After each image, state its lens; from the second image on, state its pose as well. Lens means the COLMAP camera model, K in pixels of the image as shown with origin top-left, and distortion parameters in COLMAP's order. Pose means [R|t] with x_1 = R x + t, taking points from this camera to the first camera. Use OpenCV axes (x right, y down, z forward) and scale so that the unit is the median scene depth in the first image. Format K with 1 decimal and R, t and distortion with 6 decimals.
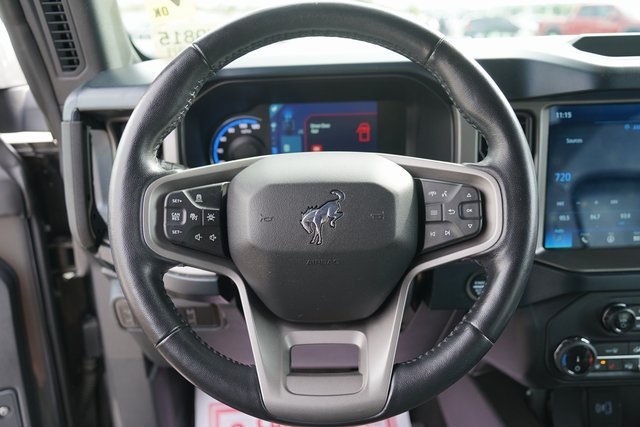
lens RADIAL K [[526.2, 0, 320.0], [0, 526.2, 213.5], [0, 0, 1]] dist [-0.035449, 0.014931]
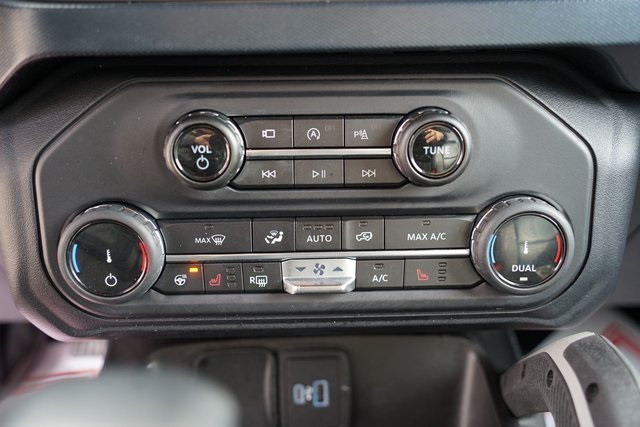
lens RADIAL K [[740.5, 0, 320.0], [0, 740.5, 213.5], [0, 0, 1]] dist [0.006070, 0.003630]
pose [[0.998833, 0.015530, 0.045740, 0.780740], [-0.018999, 0.996895, 0.076417, 0.252176], [-0.044411, -0.077197, 0.996026, 0.554346]]
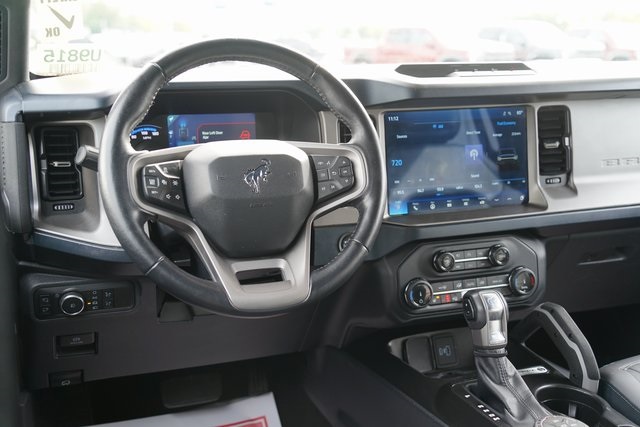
lens RADIAL K [[746.1, 0, 320.0], [0, 746.1, 213.5], [0, 0, 1]] dist [0.152015, 0.023584]
pose [[0.941148, -0.044587, 0.335040, -0.498504], [0.086761, 0.989916, -0.111980, 0.333794], [-0.326668, 0.134459, 0.935526, -0.969414]]
